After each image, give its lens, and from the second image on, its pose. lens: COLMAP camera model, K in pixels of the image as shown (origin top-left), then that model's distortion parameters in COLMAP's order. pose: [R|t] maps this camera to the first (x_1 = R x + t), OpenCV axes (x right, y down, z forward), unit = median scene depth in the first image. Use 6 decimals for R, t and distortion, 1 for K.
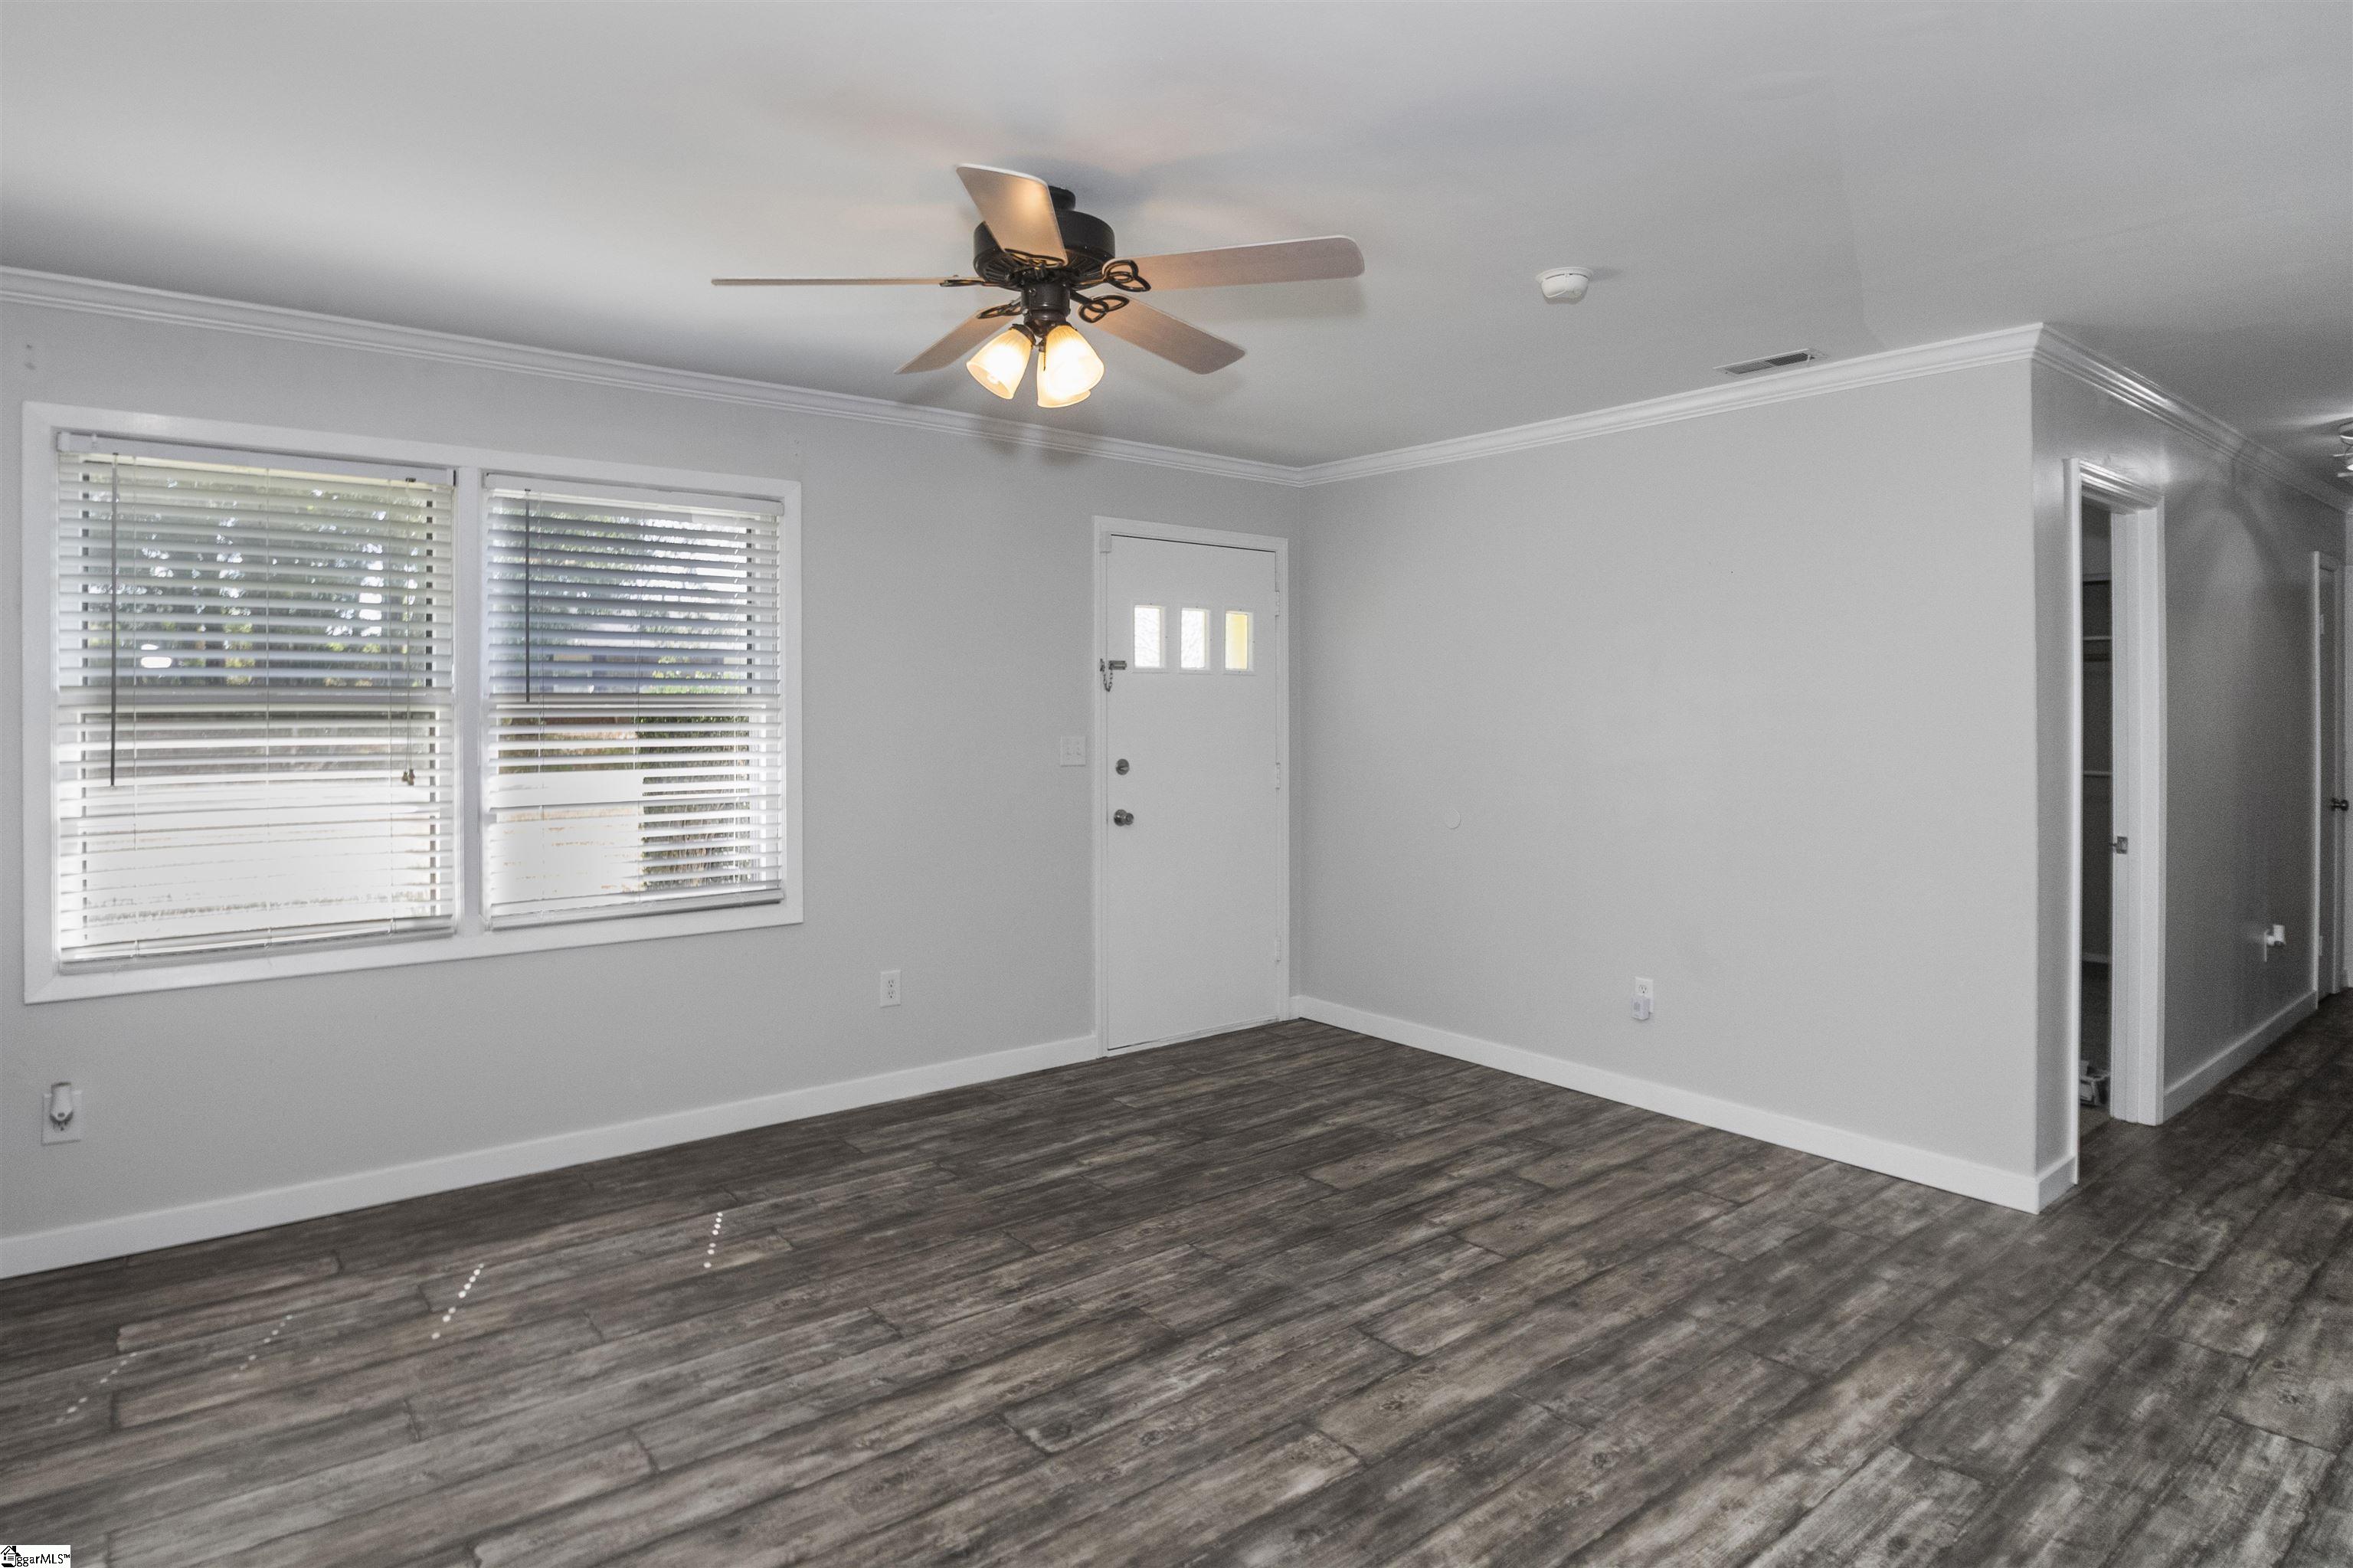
lens RADIAL K [[1275.0, 0, 1178.7], [0, 1275.0, 704.2], [0, 0, 1]] dist [-0.003638, -0.014198]
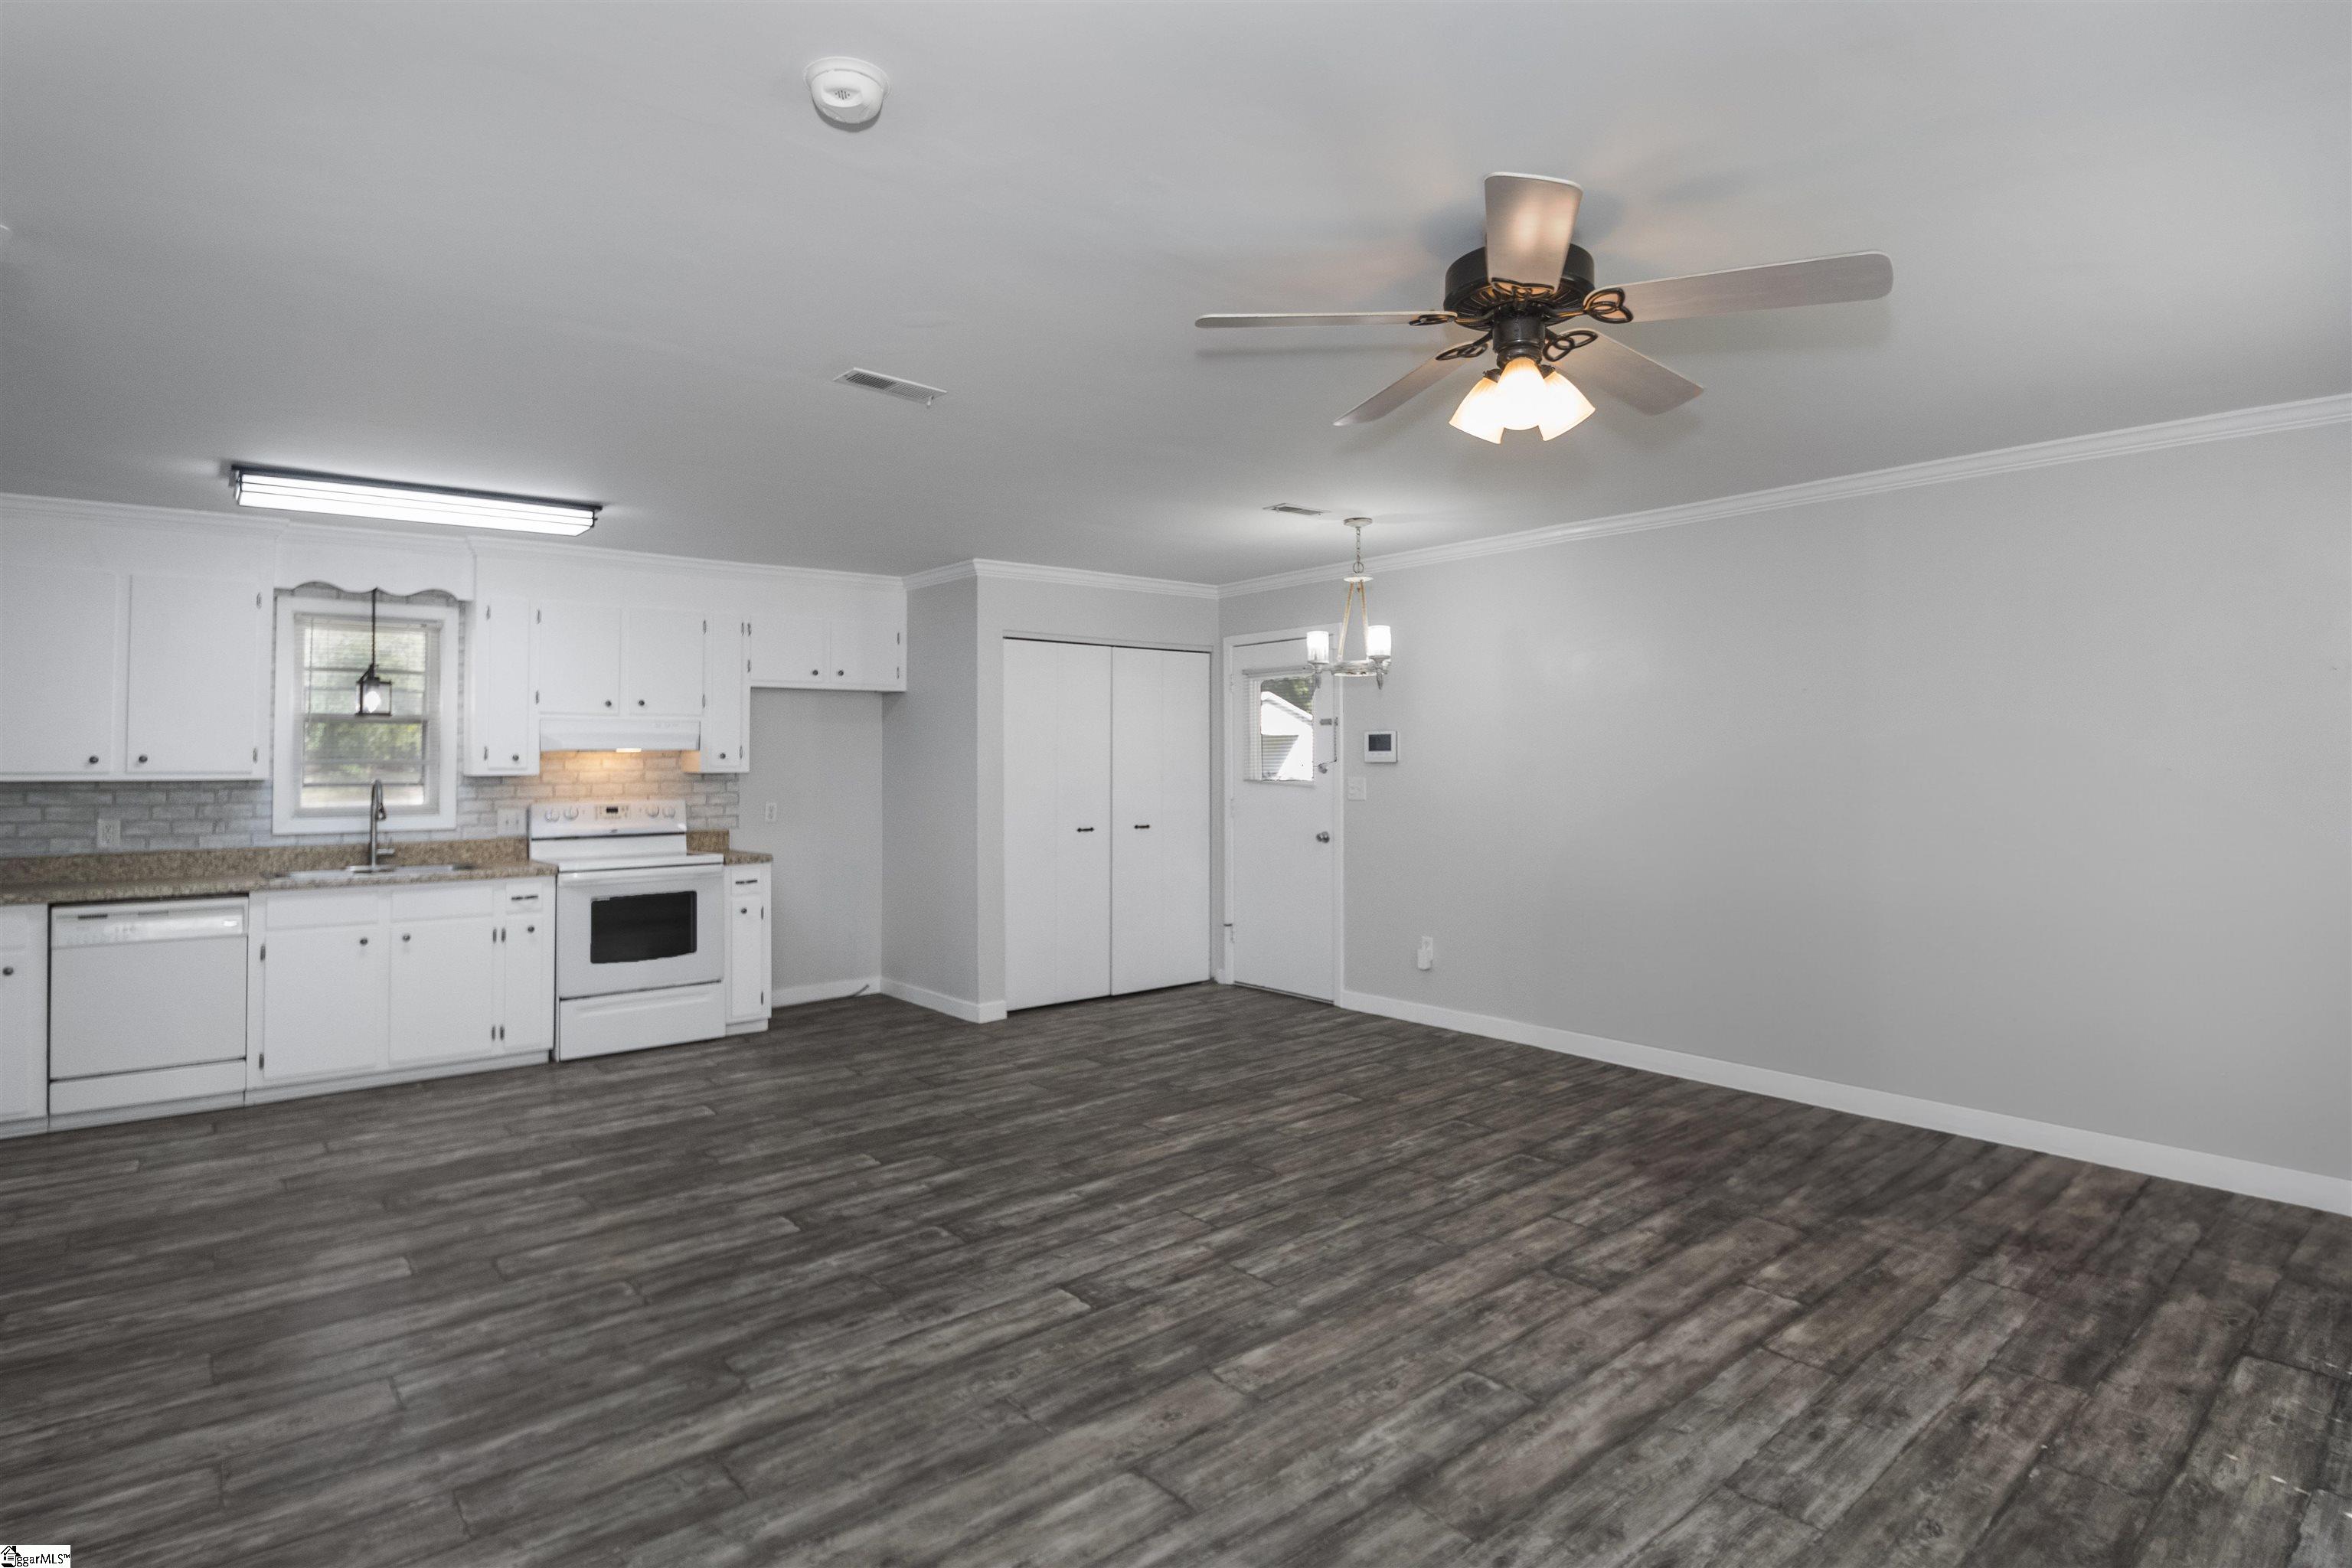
lens RADIAL K [[1216.9, 0, 1172.2], [0, 1216.9, 740.3], [0, 0, 1]] dist [-0.026873, -0.001475]
pose [[-0.999788, 0.000391, -0.020588, 0.180065], [0.000763, 0.999837, -0.018042, 0.011476], [0.020577, -0.018054, -0.999625, 1.909204]]
